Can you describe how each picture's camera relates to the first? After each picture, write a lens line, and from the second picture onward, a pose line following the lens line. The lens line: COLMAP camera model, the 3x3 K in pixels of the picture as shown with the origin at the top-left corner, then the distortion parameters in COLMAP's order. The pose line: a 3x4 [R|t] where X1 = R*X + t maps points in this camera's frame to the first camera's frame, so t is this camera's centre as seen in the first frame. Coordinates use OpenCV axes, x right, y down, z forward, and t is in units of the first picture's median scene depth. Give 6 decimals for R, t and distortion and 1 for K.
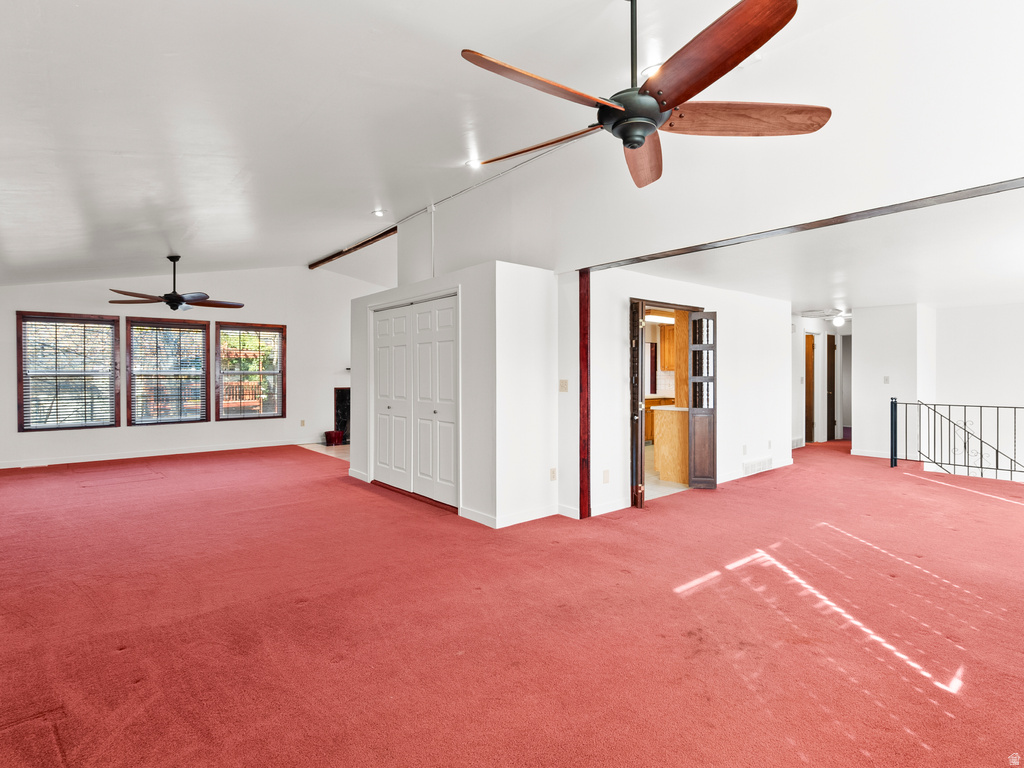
lens RADIAL K [[536.0, 0, 514.2], [0, 536.0, 367.8], [0, 0, 1]] dist [-0.007507, 0.000081]
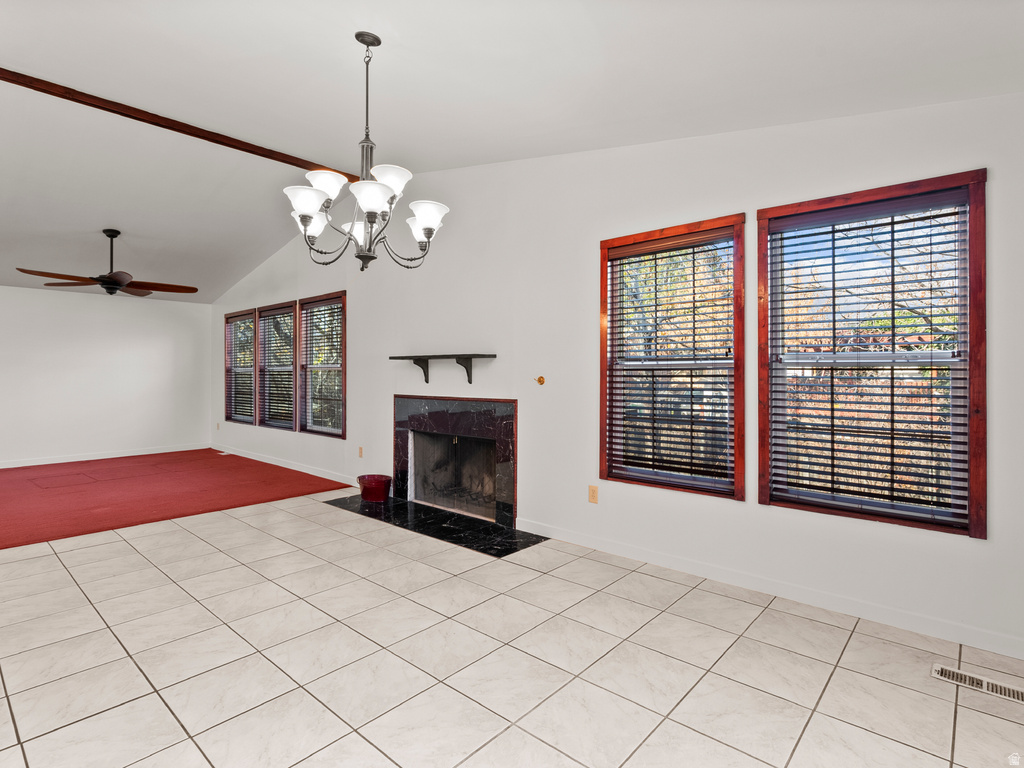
lens RADIAL K [[536.0, 0, 514.2], [0, 536.0, 367.8], [0, 0, 1]] dist [-0.007507, 0.000081]
pose [[0.142663, -0.002690, -0.989768, 0.206271], [0.014613, 0.999893, -0.000611, 0.013710], [0.989663, -0.014377, 0.142687, 1.065373]]
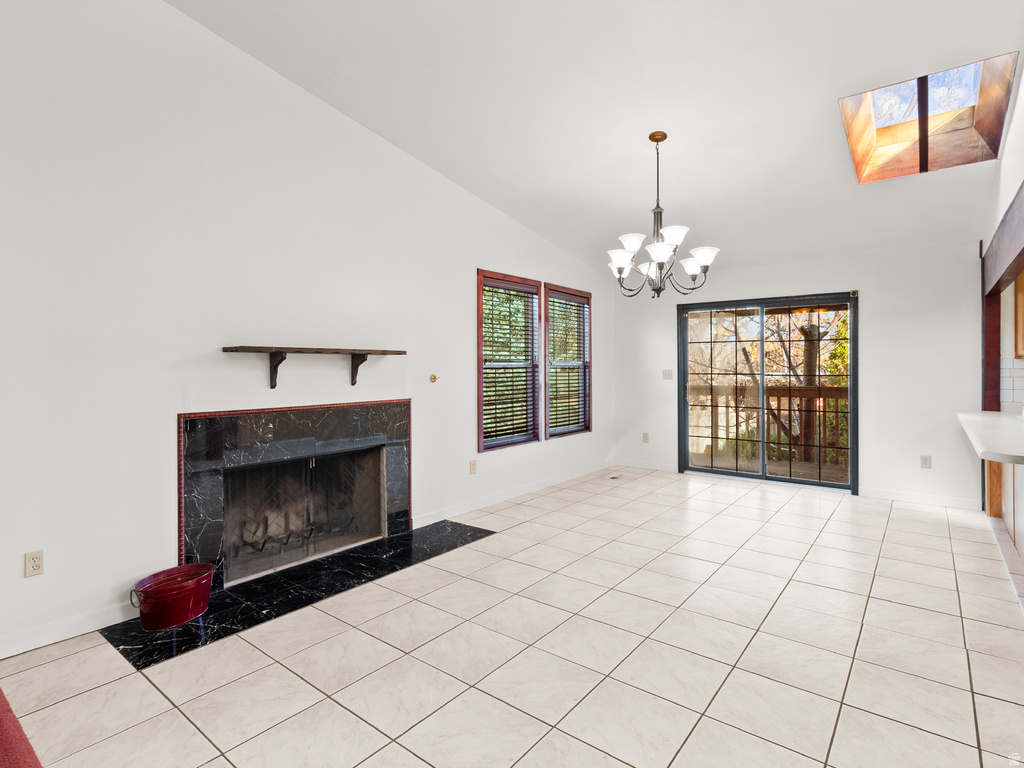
lens RADIAL K [[531.4, 0, 514.2], [0, 531.4, 364.2], [0, 0, 1]] dist [-0.006697, -0.000707]
pose [[0.978366, 0.001571, 0.206877, -0.223037], [-0.002902, 0.999977, 0.006128, 0.008795], [-0.206863, -0.006596, 0.978348, 0.702260]]
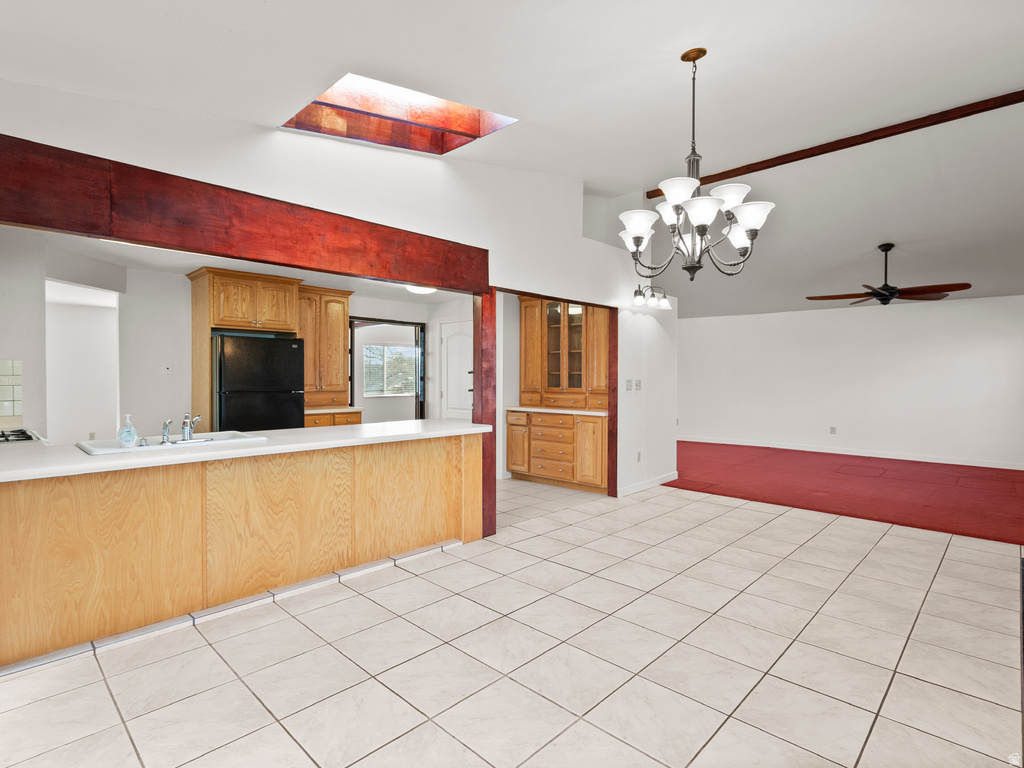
lens RADIAL K [[525.2, 0, 512.0], [0, 525.2, 384.0], [0, 0, 1]] dist [-0.001443, 0.000913]
pose [[-0.994637, 0.000736, -0.103421, 0.061847], [0.000339, 0.999993, 0.003855, 0.016611], [0.103423, 0.003800, -0.994630, 1.280901]]
